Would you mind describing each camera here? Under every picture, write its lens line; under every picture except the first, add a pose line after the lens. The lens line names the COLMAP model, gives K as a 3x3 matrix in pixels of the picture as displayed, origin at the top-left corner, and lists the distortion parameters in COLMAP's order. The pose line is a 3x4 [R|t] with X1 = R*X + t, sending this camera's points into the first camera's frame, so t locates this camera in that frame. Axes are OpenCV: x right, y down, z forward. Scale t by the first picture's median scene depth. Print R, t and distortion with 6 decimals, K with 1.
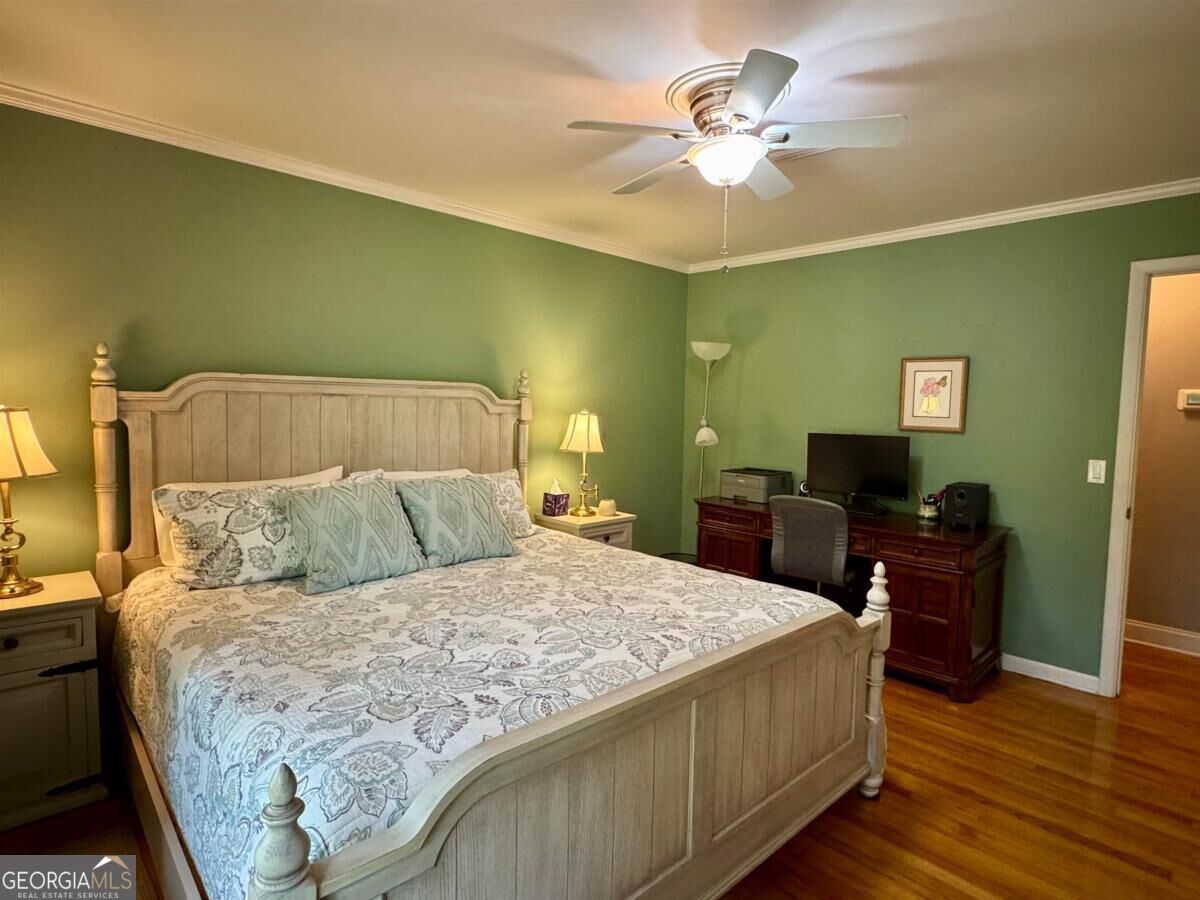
lens RADIAL K [[642.9, 0, 597.2], [0, 642.9, 451.0], [0, 0, 1]] dist [-0.003451, 0.001363]
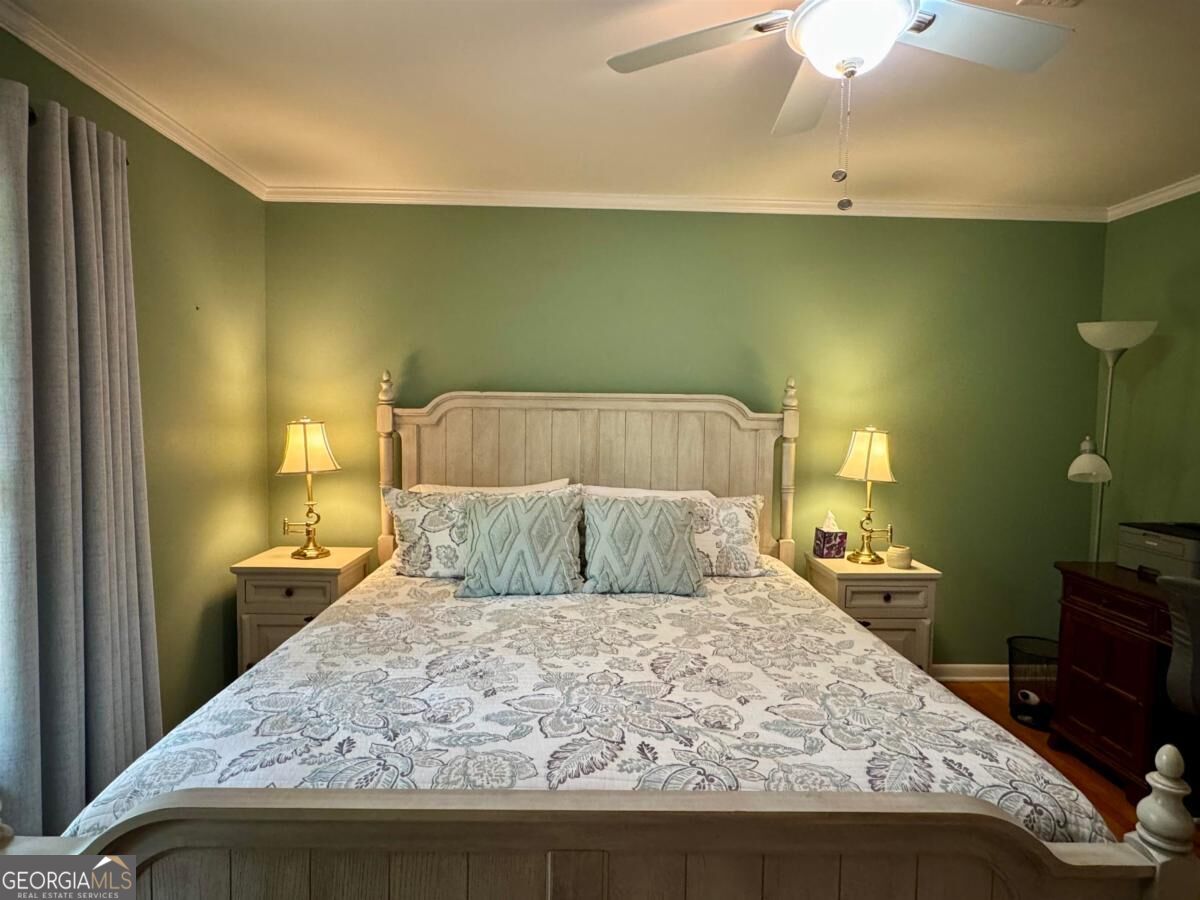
lens RADIAL K [[642.9, 0, 601.4], [0, 642.9, 455.5], [0, 0, 1]] dist [-0.003451, 0.001363]
pose [[0.746658, 0.034646, -0.664305, 0.347620], [-0.048111, 0.998840, -0.001983, -0.015661], [0.663466, 0.033441, 0.747459, 0.289303]]
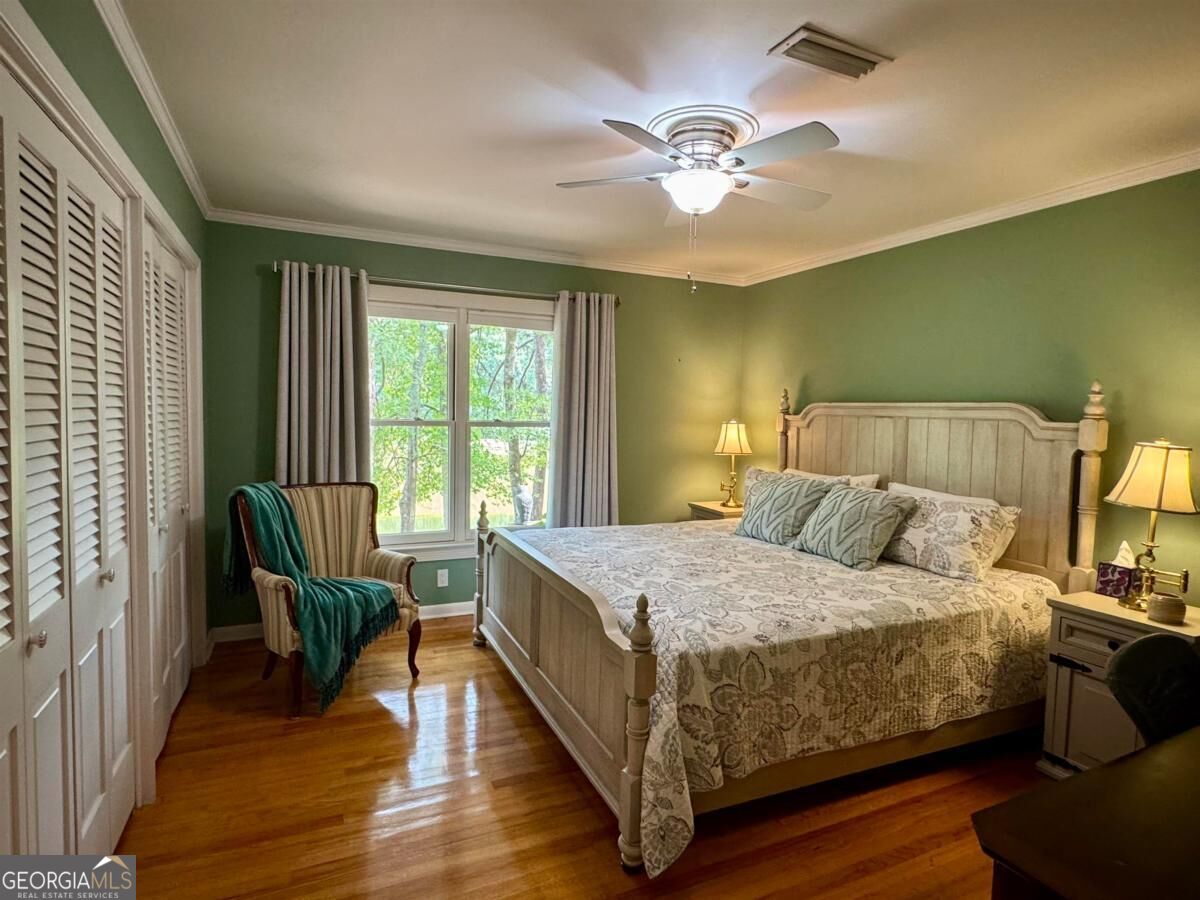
lens RADIAL K [[642.9, 0, 598.0], [0, 642.9, 451.1], [0, 0, 1]] dist [-0.003451, 0.001363]
pose [[-0.318589, 0.029937, -0.947420, 1.001605], [-0.105659, 0.992151, 0.066881, -0.050432], [0.941986, 0.121411, -0.312925, 0.945213]]
